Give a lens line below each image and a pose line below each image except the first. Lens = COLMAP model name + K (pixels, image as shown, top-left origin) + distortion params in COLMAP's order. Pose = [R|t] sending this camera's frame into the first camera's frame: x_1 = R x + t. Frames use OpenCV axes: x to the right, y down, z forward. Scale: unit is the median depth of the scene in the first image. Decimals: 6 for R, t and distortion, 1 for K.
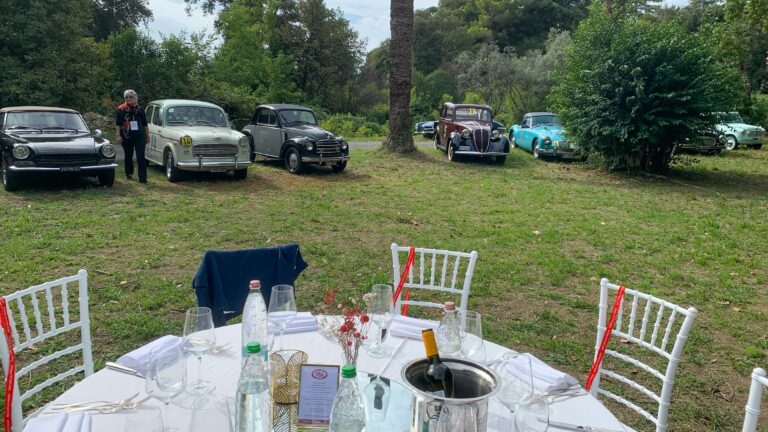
lens RADIAL K [[578.2, 0, 384.0], [0, 578.2, 216.0], [0, 0, 1]] dist [0.121931, -0.223163]
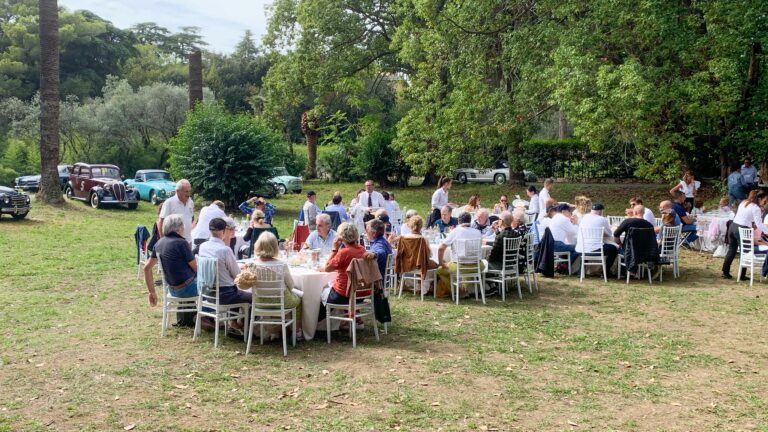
lens RADIAL K [[739.9, 0, 384.0], [0, 739.9, 216.0], [0, 0, 1]] dist [0.004005, 0.000815]
pose [[0.787149, -0.048560, 0.614848, -0.368924], [0.105306, 0.992839, -0.056403, 0.076447], [-0.607706, 0.109145, 0.786626, -0.638795]]
